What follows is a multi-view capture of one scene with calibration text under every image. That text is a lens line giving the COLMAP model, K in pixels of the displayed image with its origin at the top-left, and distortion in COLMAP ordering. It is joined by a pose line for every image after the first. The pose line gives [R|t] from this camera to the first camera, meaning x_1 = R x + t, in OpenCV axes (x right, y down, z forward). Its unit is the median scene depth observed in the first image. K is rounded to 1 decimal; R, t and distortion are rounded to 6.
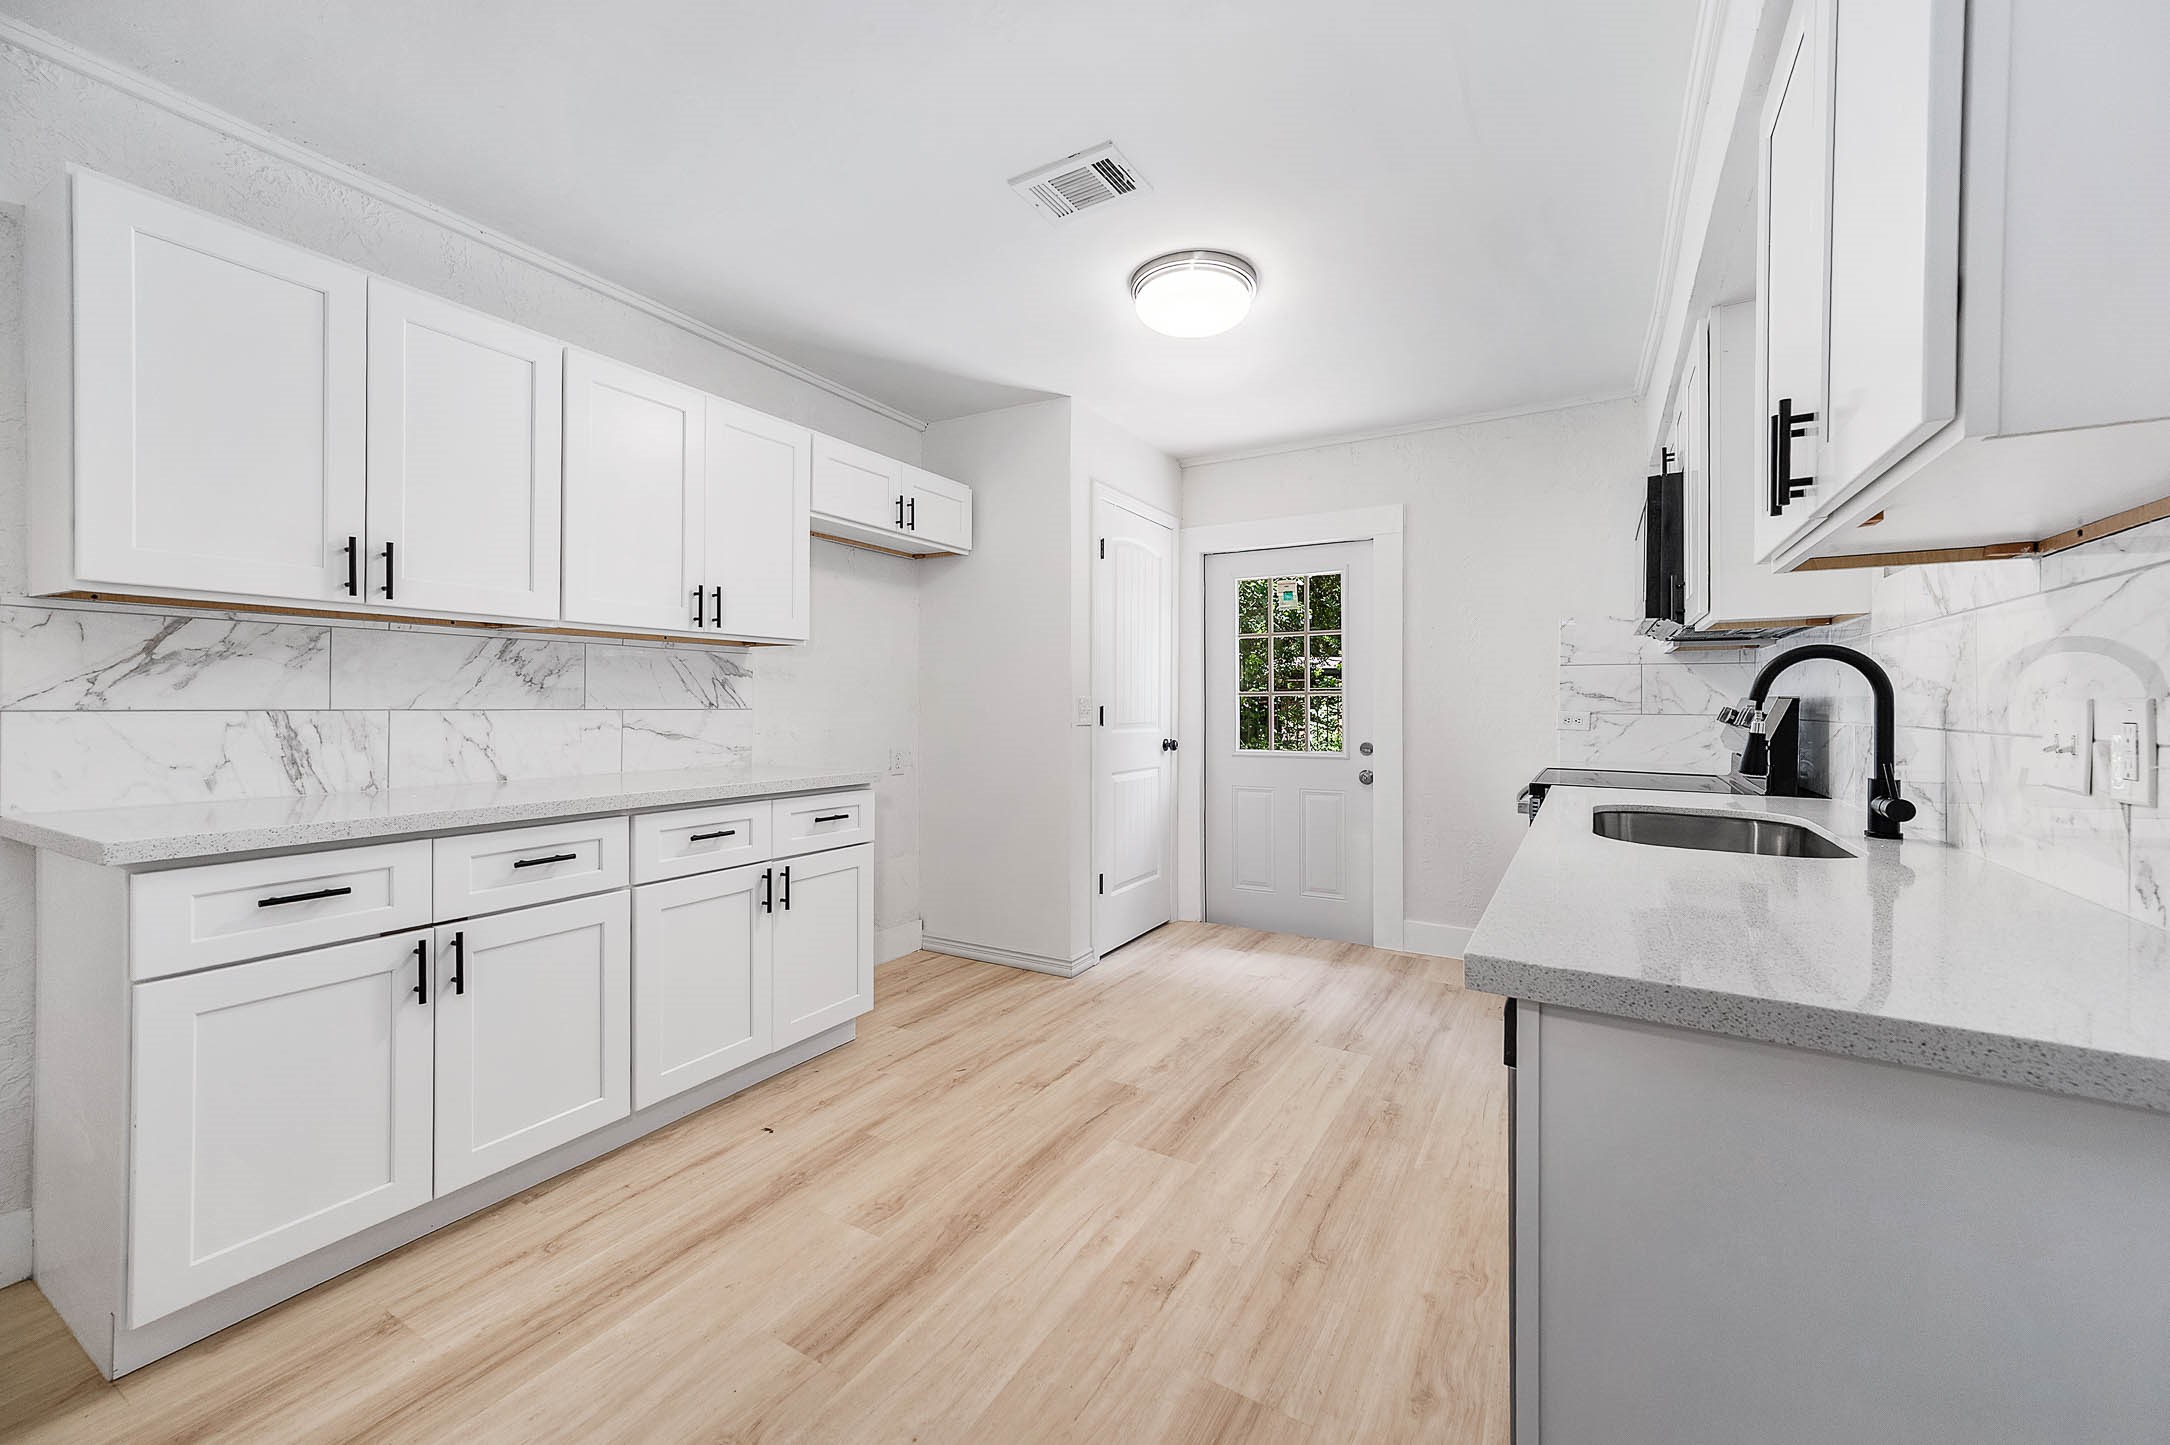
lens RADIAL K [[863.4, 0, 1080.9], [0, 863.4, 708.0], [0, 0, 1]] dist [0.014183, 0.000274]
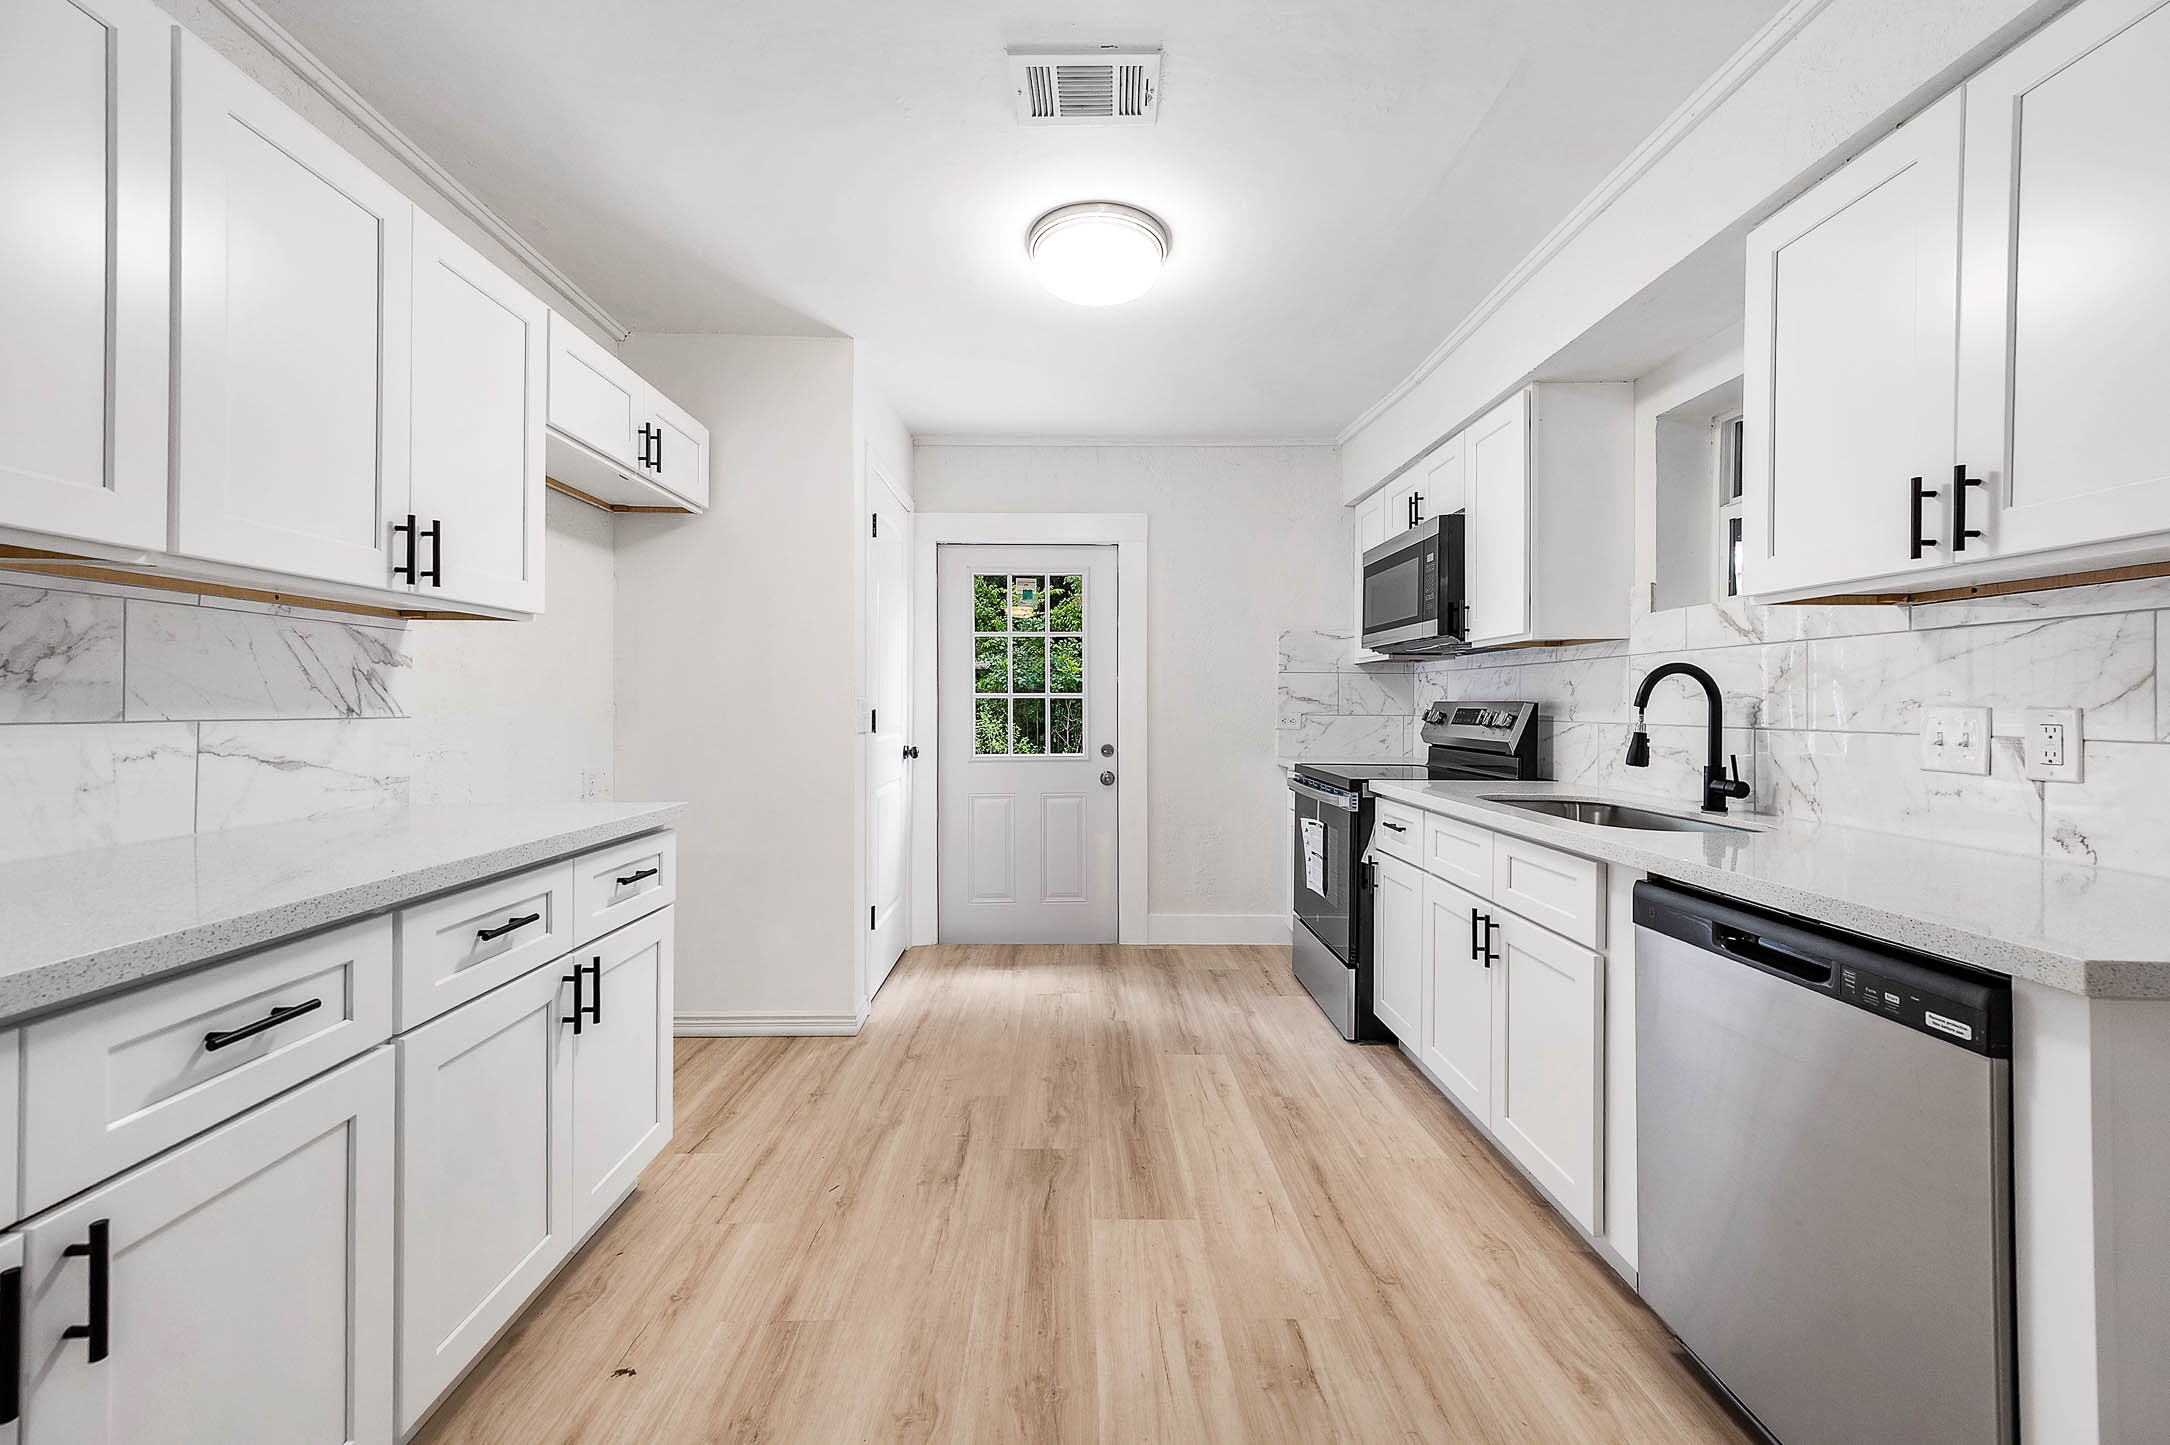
lens RADIAL K [[863.4, 0, 1080.9], [0, 863.4, 708.0], [0, 0, 1]] dist [0.014183, 0.000274]
pose [[0.853387, -0.002840, 0.521269, -0.346025], [0.002400, 0.999996, 0.001518, -0.006526], [-0.521272, -0.000044, 0.853391, 0.228707]]
